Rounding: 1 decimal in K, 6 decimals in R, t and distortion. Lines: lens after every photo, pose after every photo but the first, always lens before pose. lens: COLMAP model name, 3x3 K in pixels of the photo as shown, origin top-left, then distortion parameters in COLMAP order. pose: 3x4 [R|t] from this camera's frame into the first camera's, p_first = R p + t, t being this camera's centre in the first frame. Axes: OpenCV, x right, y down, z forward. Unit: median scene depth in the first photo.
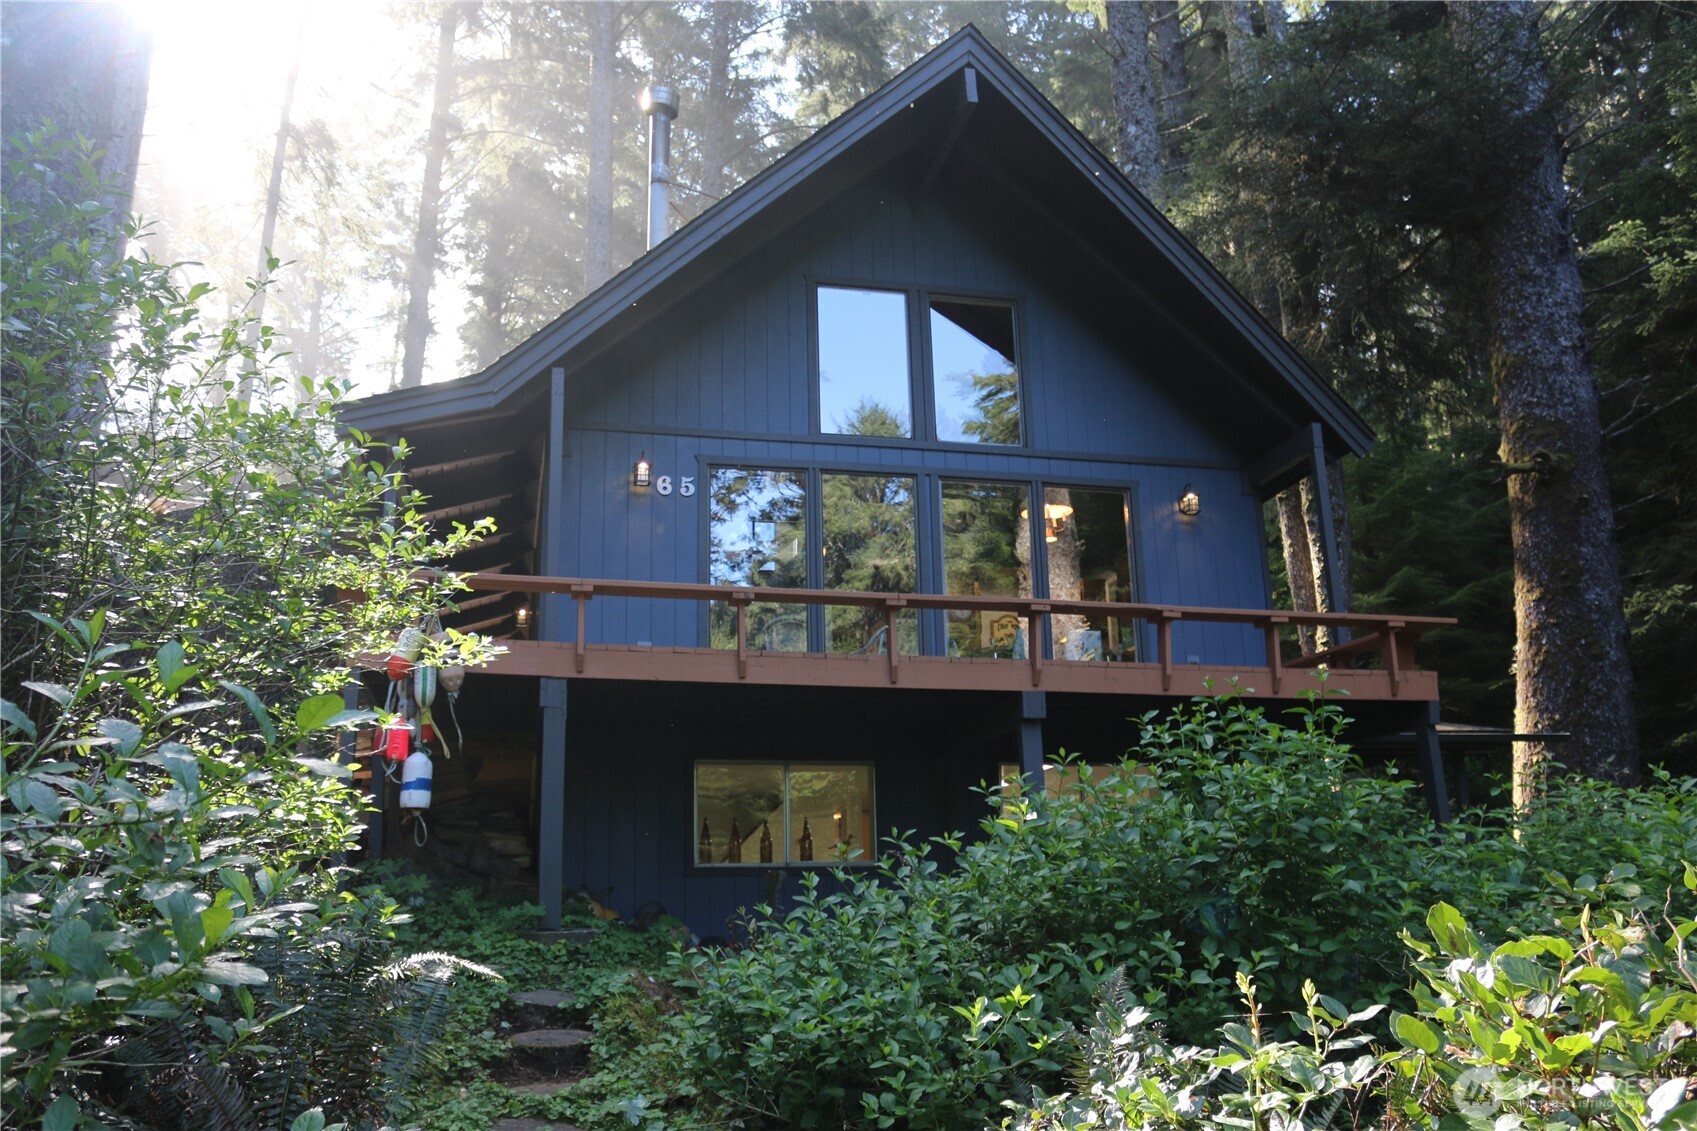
lens RADIAL K [[1404.7, 0, 848.5], [0, 1404.7, 565.5], [0, 0, 1]] dist [-0.158433, 0.151709]
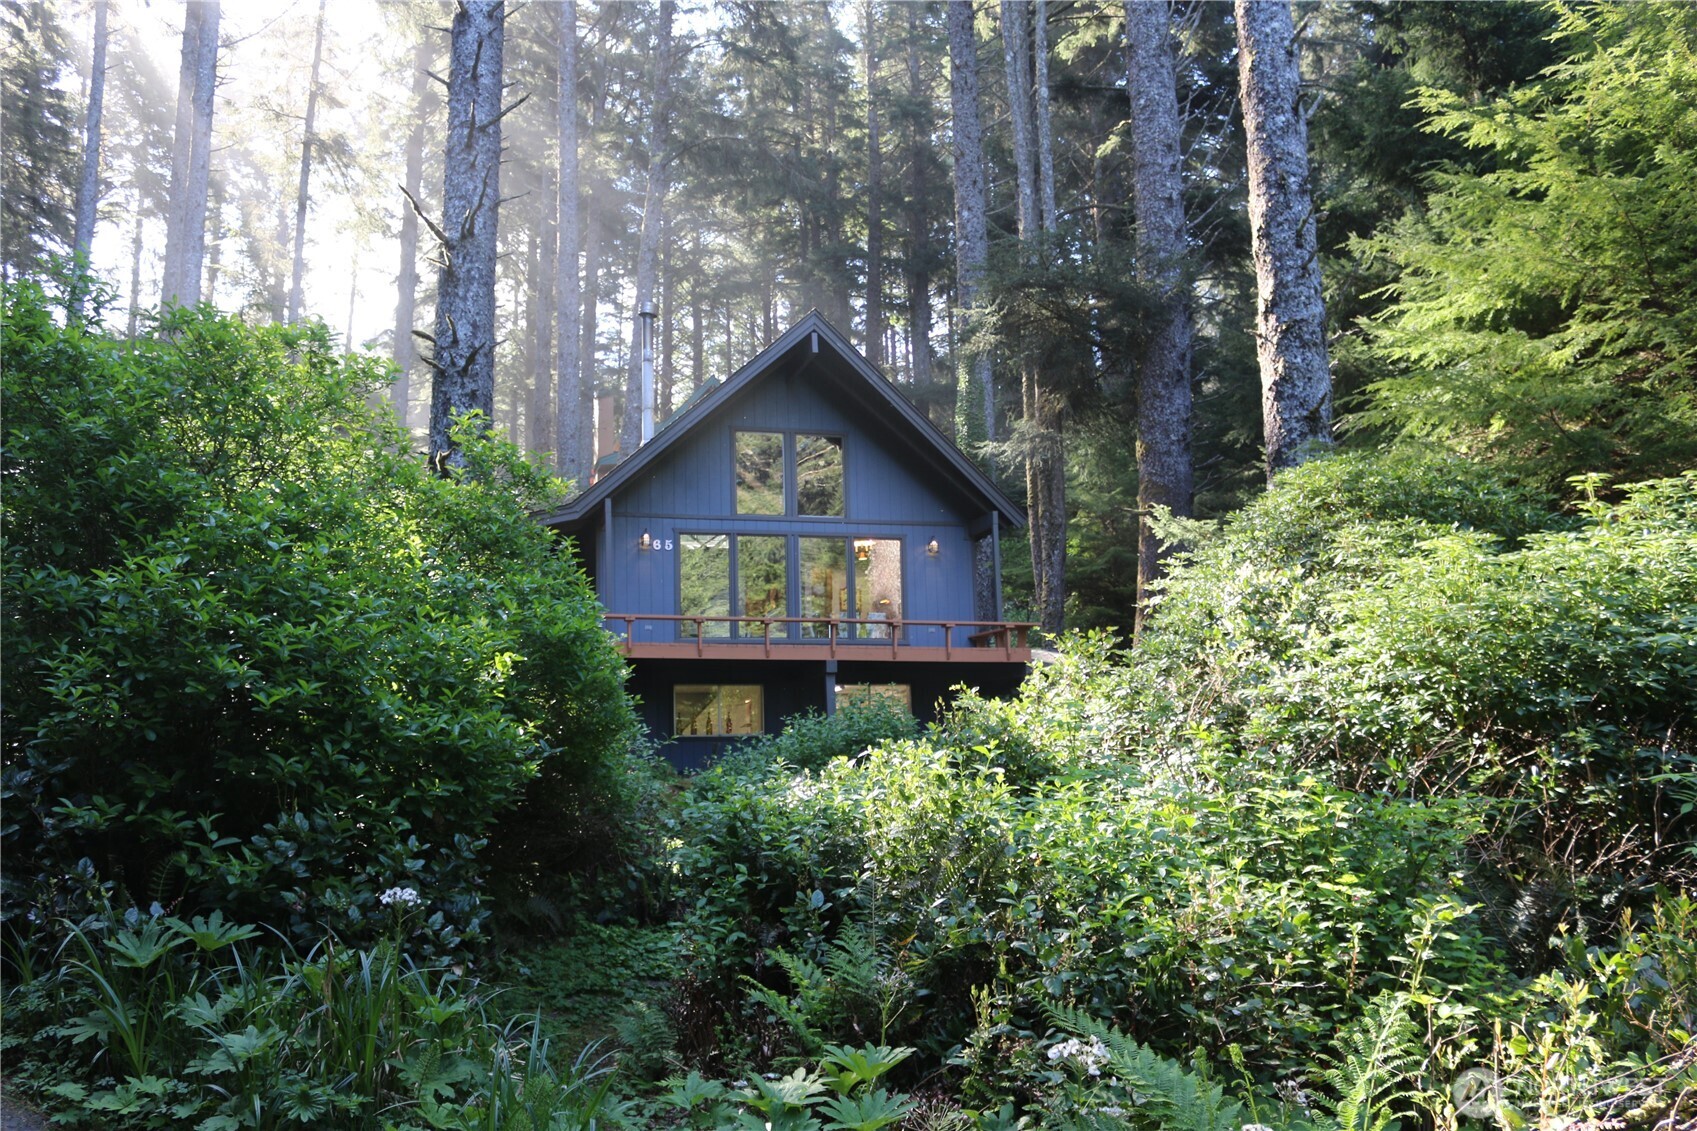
lens RADIAL K [[1404.7, 0, 848.5], [0, 1404.7, 565.5], [0, 0, 1]] dist [-0.158433, 0.151709]
pose [[0.998681, 0.005212, 0.051087, 0.036336], [-0.010550, 0.994437, 0.104800, -0.237817], [-0.050257, -0.105201, 0.993180, -0.968915]]
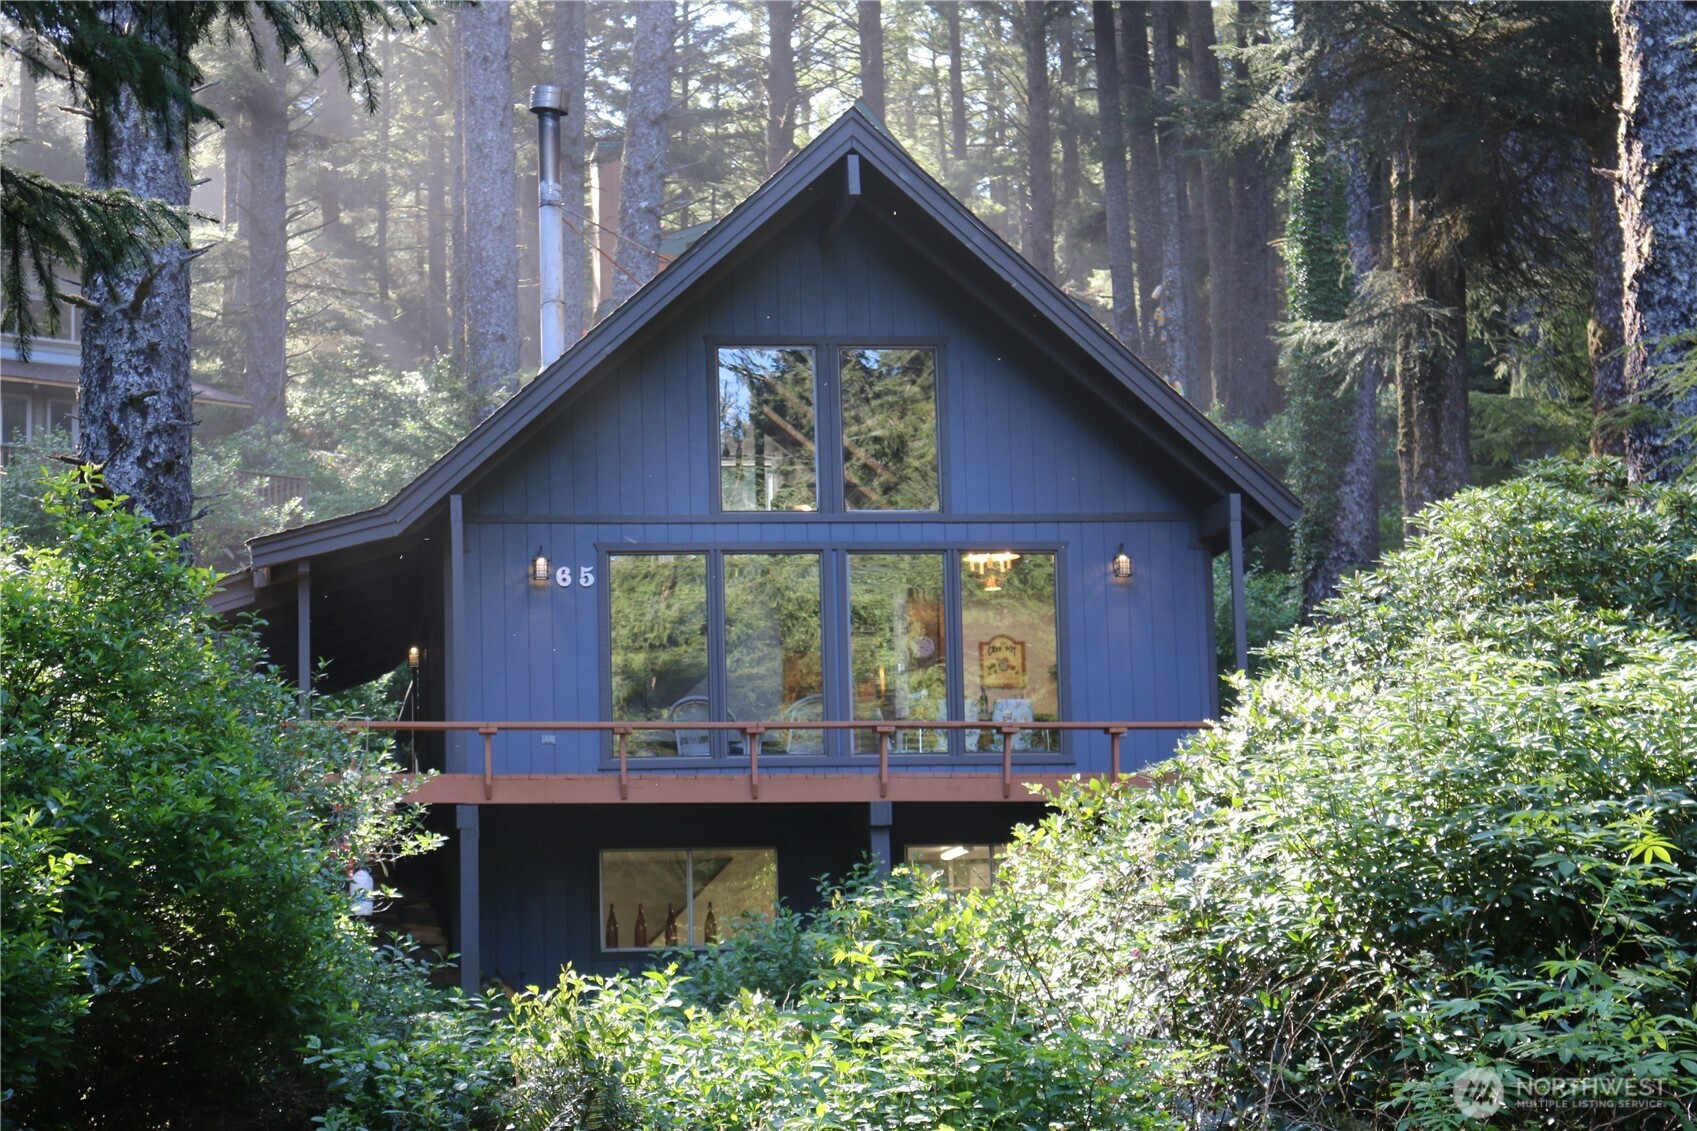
lens RADIAL K [[3616.2, 0, 837.4], [0, 3616.2, 566.8], [0, 0, 1]] dist [0.021183, 0.211475]
pose [[0.995887, -0.015111, -0.089330, 0.296872], [0.025980, 0.992215, 0.121794, -0.376822], [0.086794, -0.123613, 0.988527, -1.551951]]
